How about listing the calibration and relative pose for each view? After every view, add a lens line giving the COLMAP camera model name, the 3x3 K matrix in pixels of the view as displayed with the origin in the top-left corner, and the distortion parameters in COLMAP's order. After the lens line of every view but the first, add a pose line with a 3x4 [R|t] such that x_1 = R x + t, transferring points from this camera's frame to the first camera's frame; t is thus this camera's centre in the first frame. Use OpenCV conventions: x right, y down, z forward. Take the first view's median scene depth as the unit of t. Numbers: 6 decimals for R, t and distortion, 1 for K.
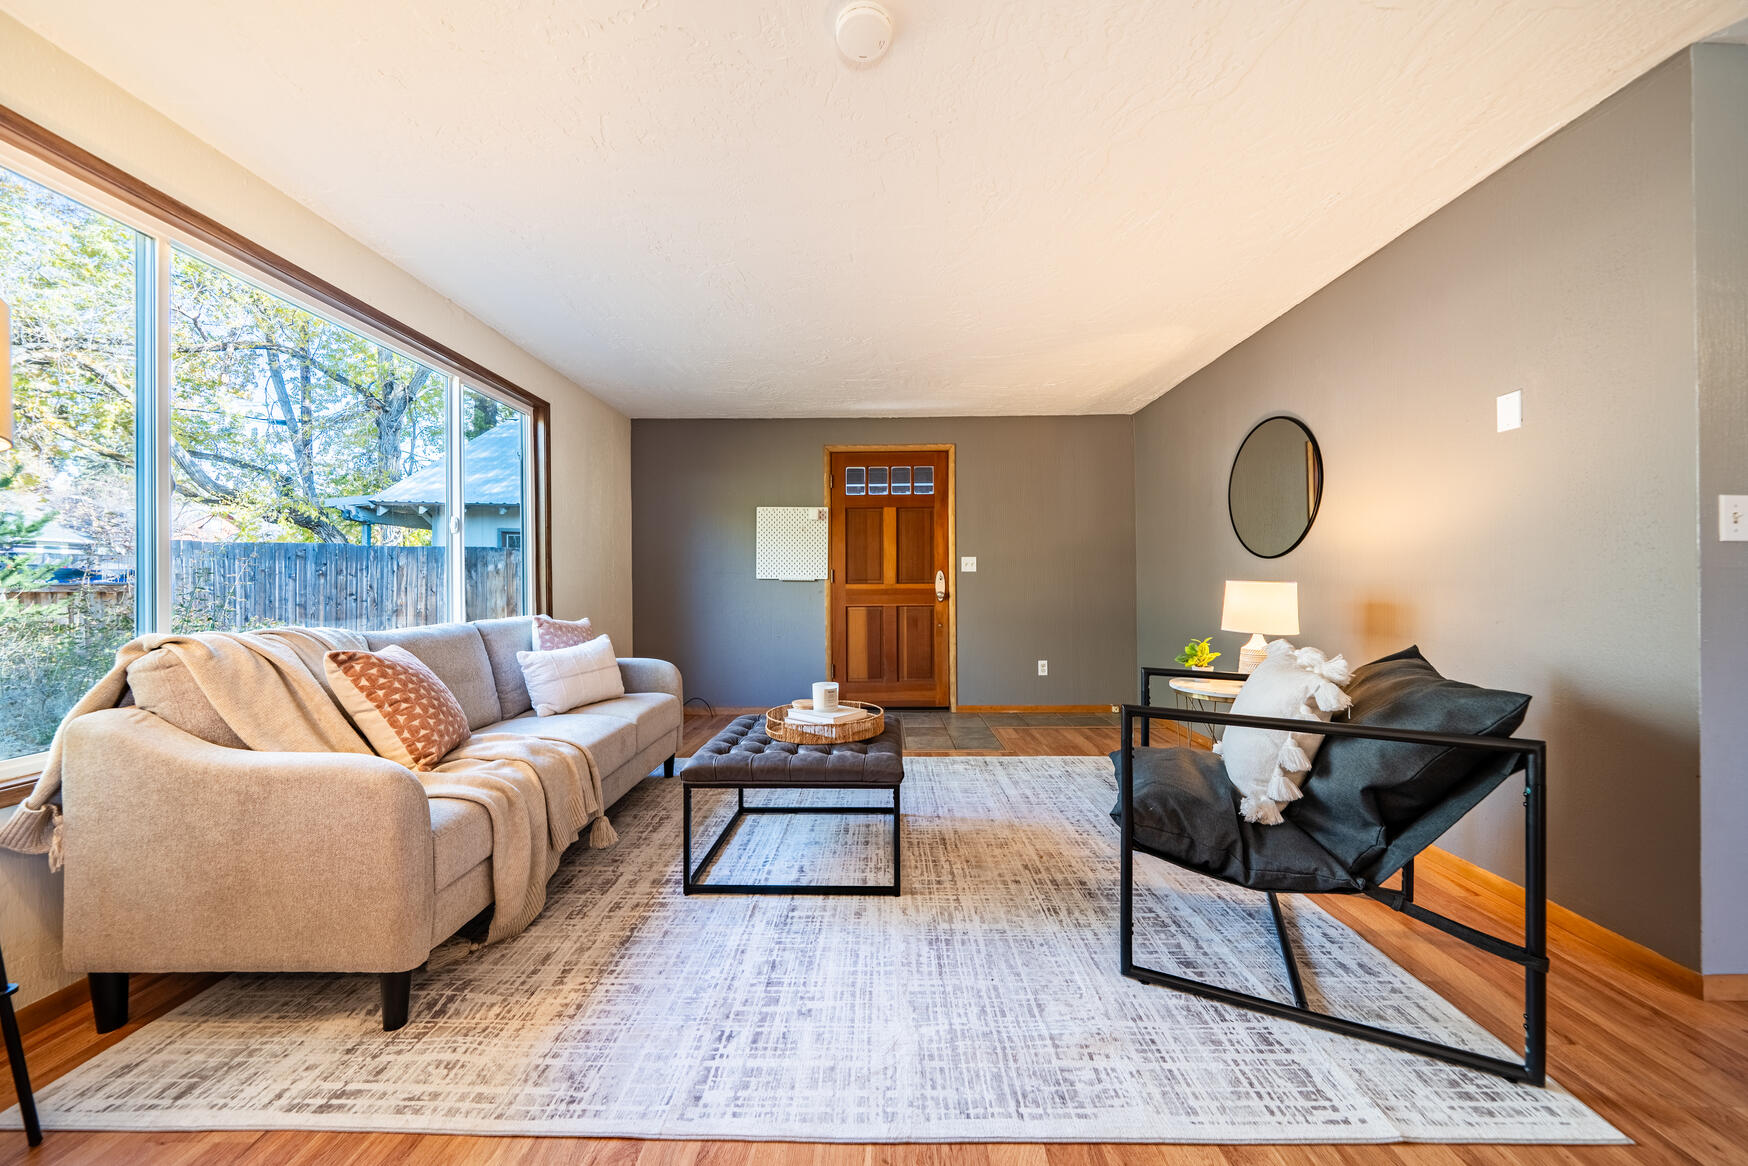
lens RADIAL K [[605.4, 0, 873.5], [0, 605.4, 578.9], [0, 0, 1]] dist [-0.005437, 0.000187]
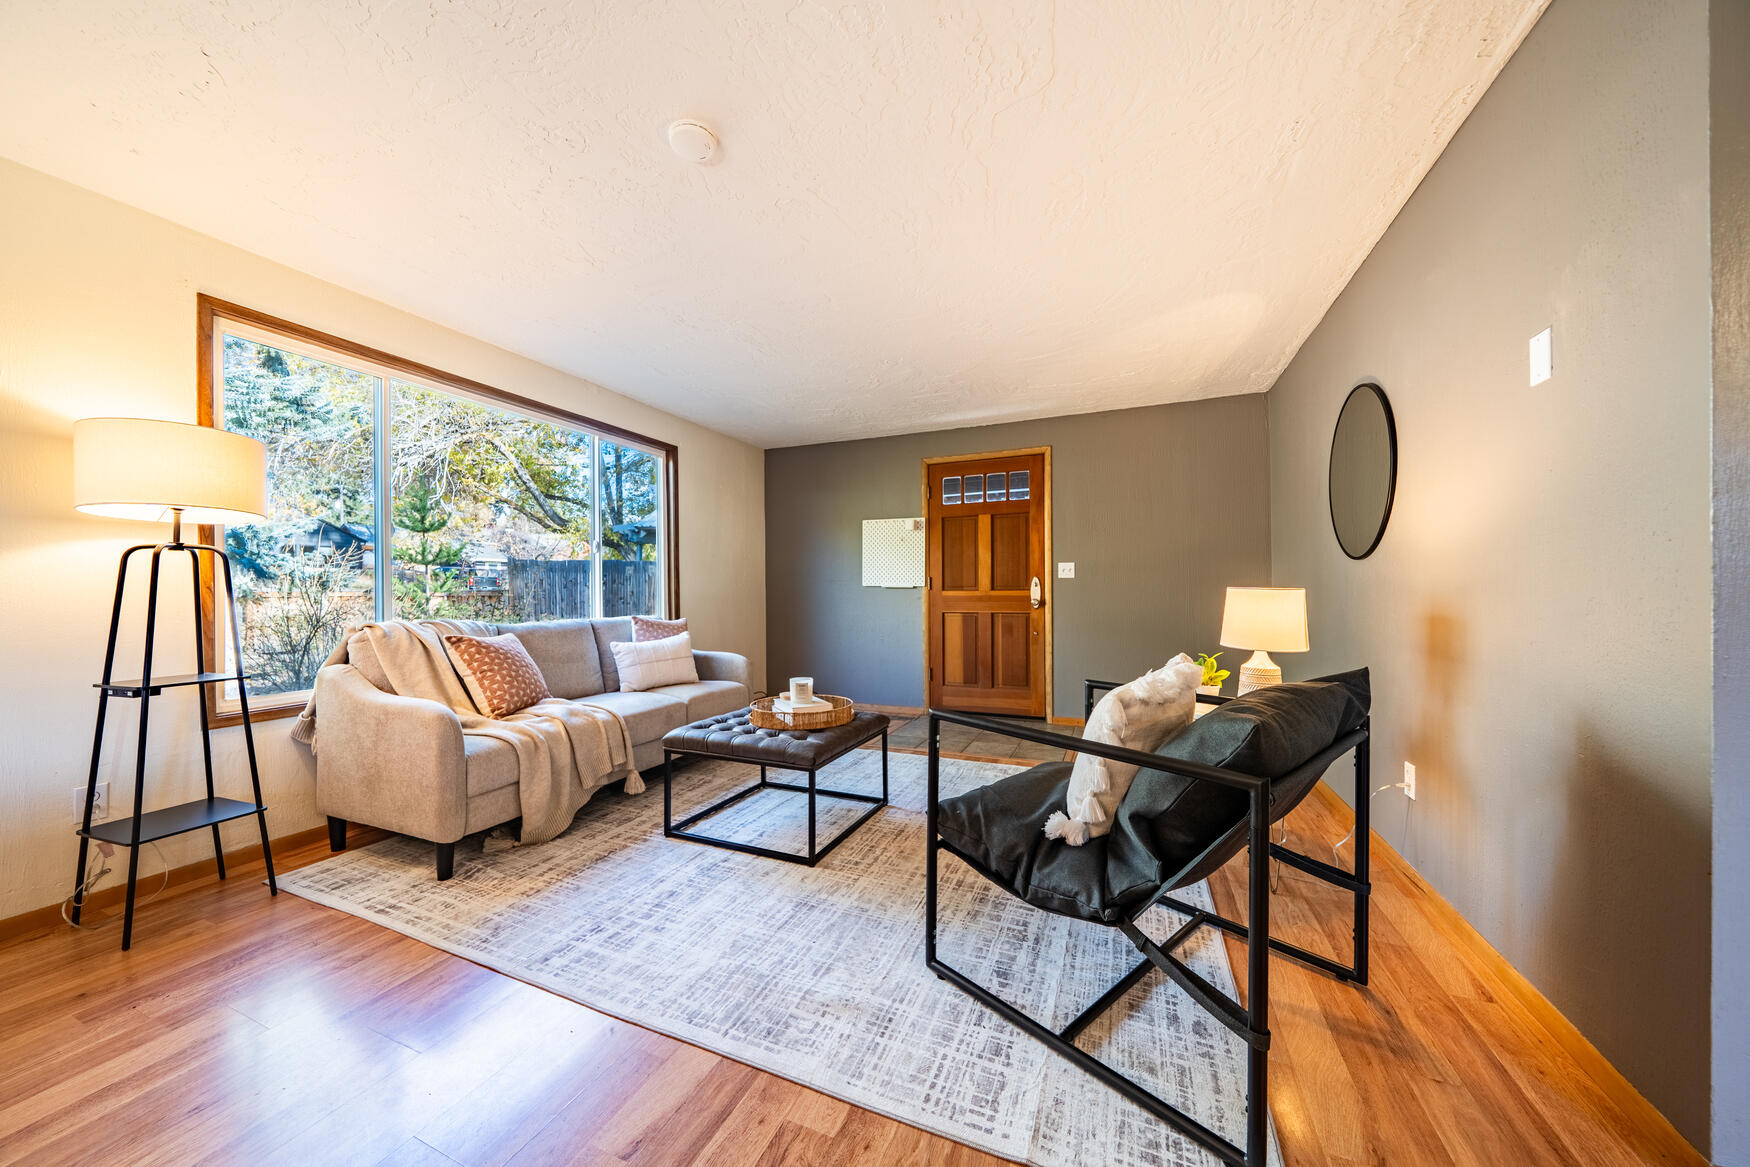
lens RADIAL K [[600.9, 0, 868.7], [0, 600.9, 589.4], [0, 0, 1]] dist [-0.005960, 0.000152]
pose [[0.923044, -0.000760, -0.384695, 0.534081], [0.003349, 0.999976, 0.006061, -0.001539], [0.384681, -0.006882, 0.923024, 0.006848]]
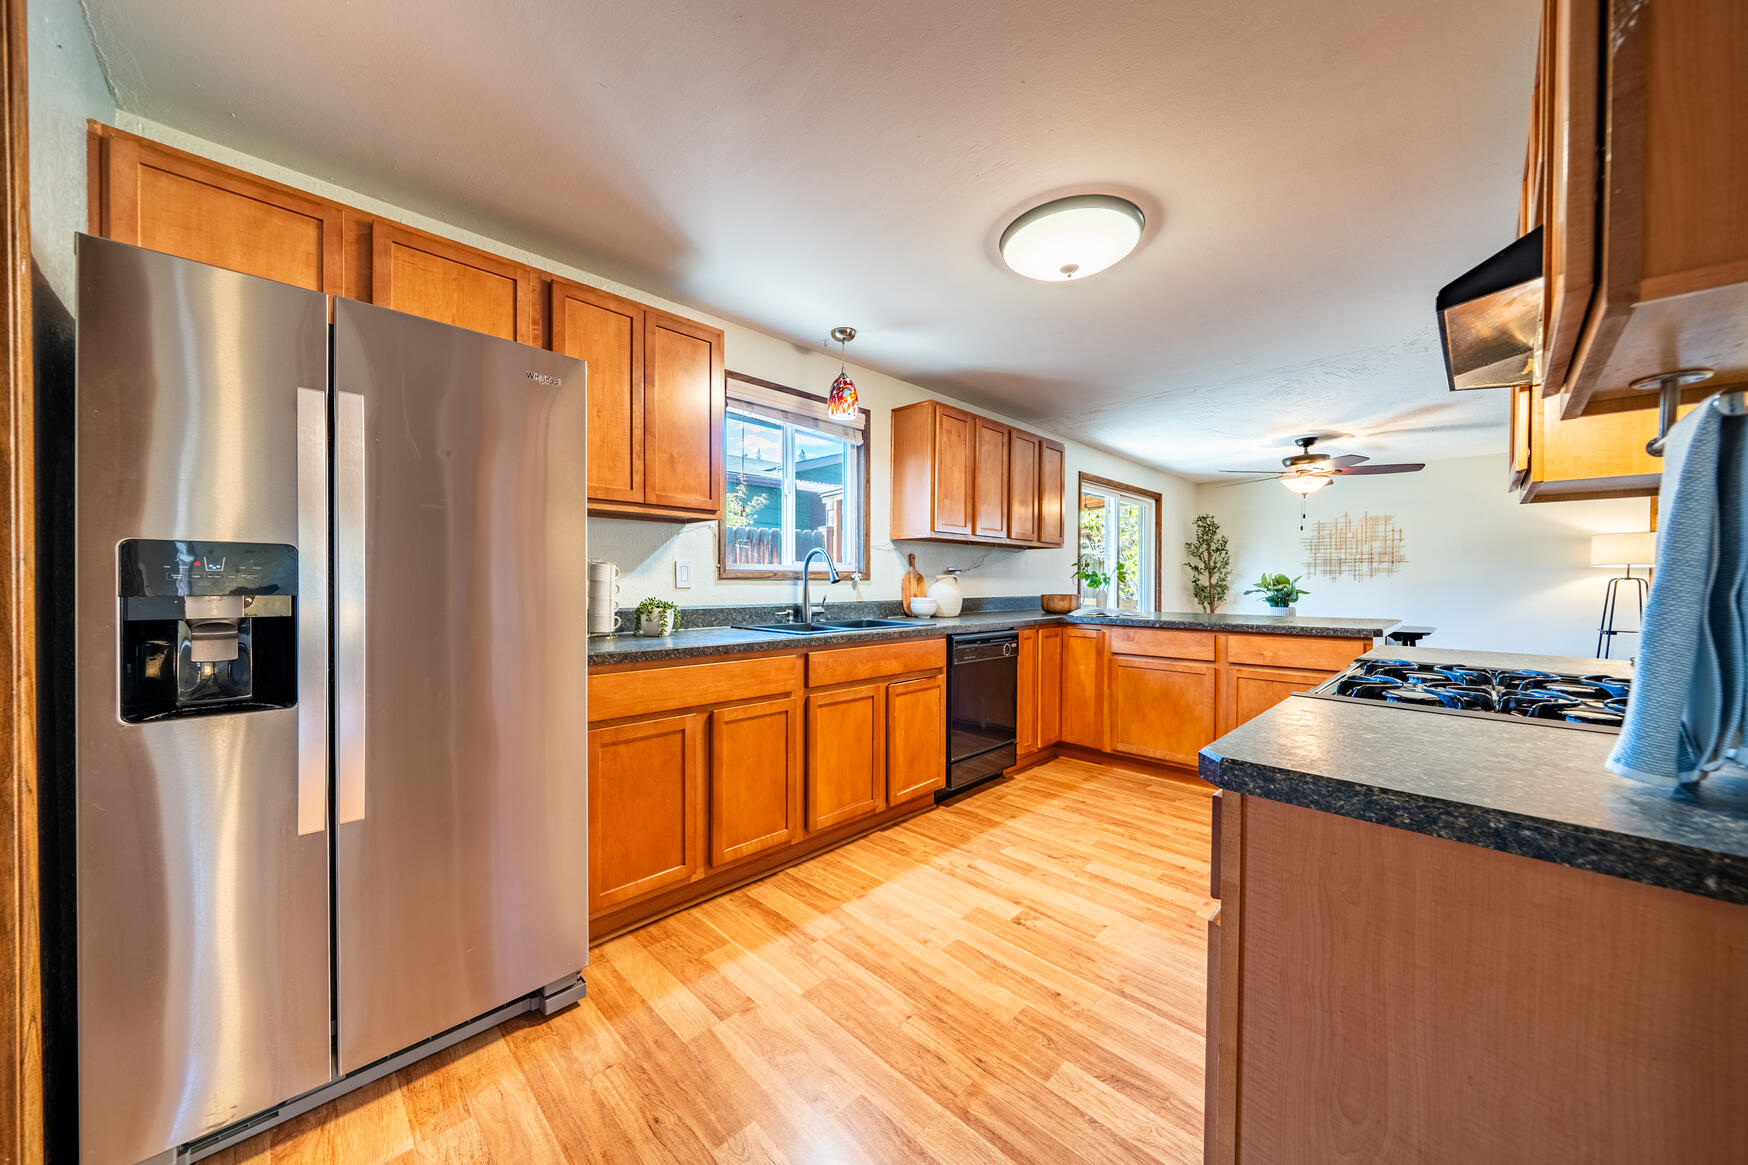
lens RADIAL K [[615.0, 0, 875.0], [0, 615.0, 588.7], [0, 0, 1]] dist [-0.002851, -0.000095]
pose [[-0.688541, 0.011344, -0.725108, 3.036312], [0.001696, 0.999900, 0.014032, -0.063285], [0.725195, 0.008431, -0.688492, -0.035318]]
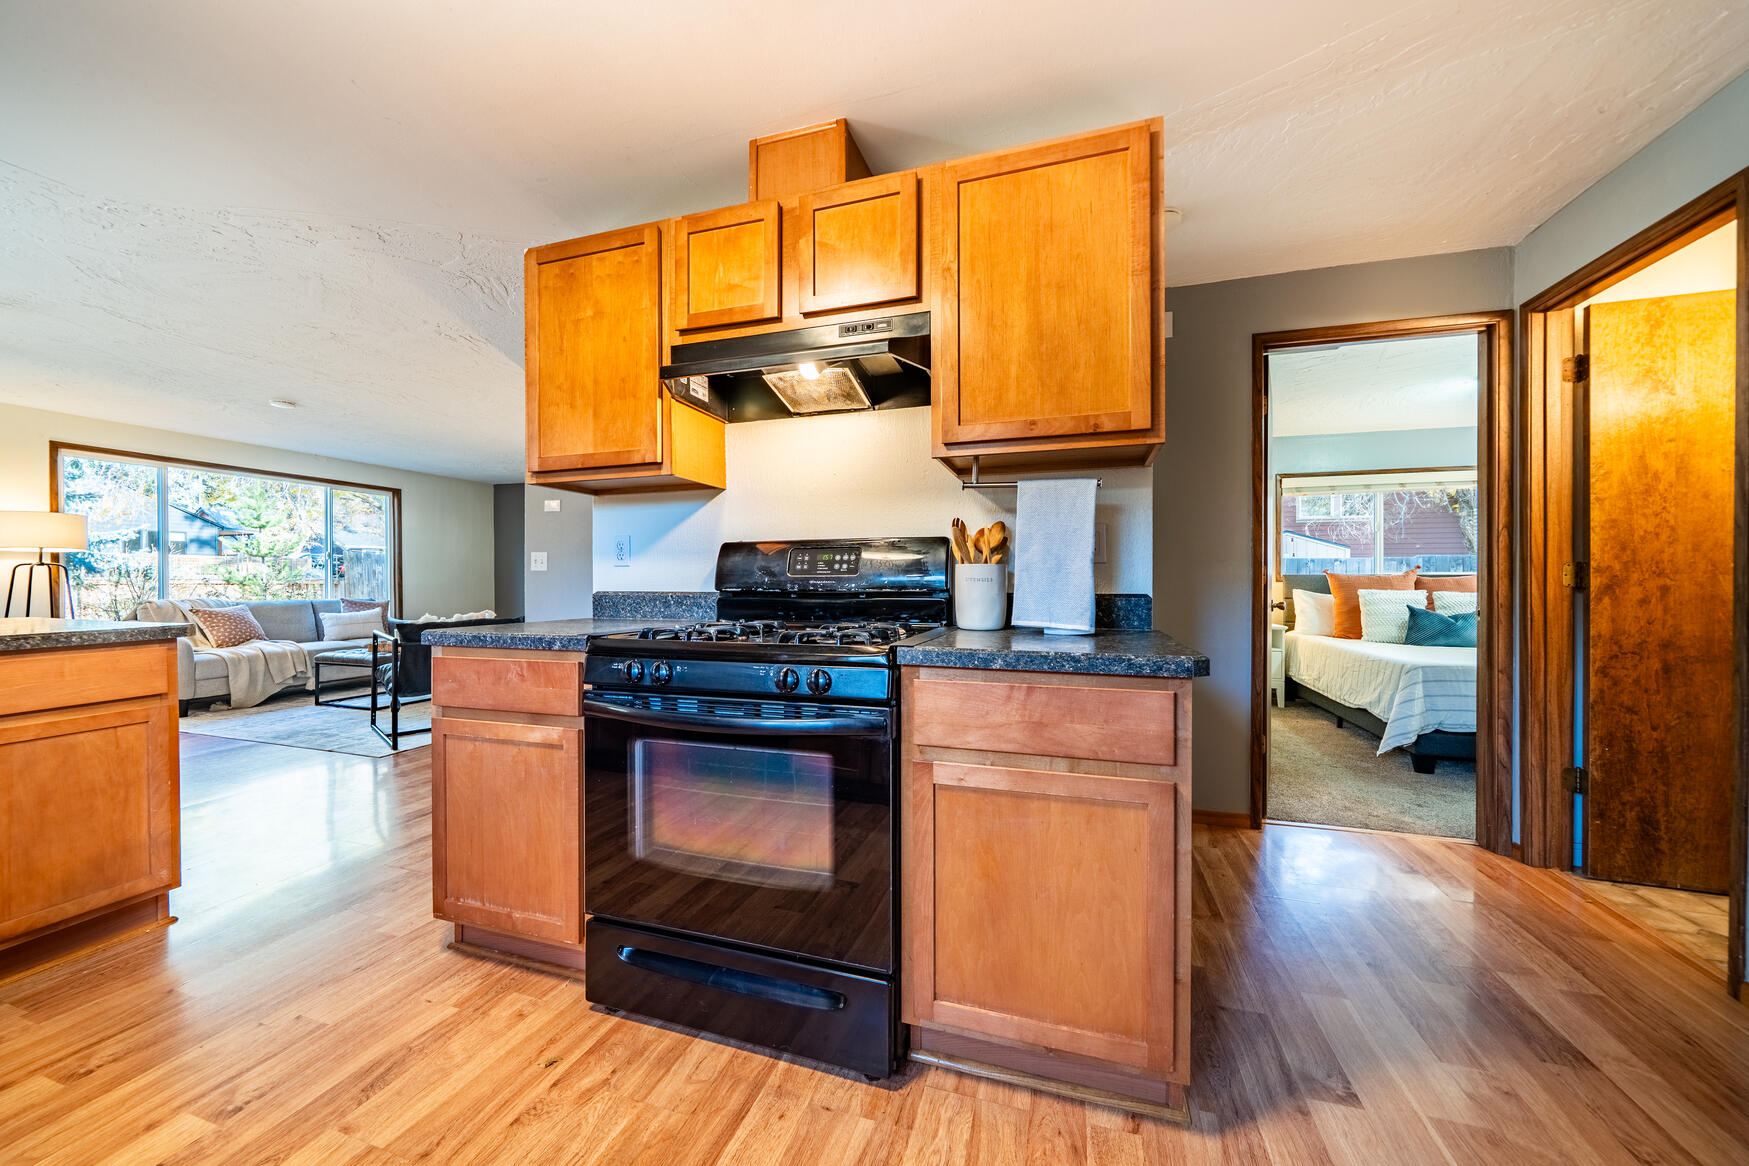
lens RADIAL K [[602.5, 0, 874.5], [0, 602.5, 583.0], [0, 0, 1]] dist [-0.001035, -0.000002]
pose [[0.958231, 0.008006, -0.285884, 2.575839], [-0.005083, 0.999927, 0.010966, -0.033201], [0.285951, -0.009055, 0.958201, -0.728165]]
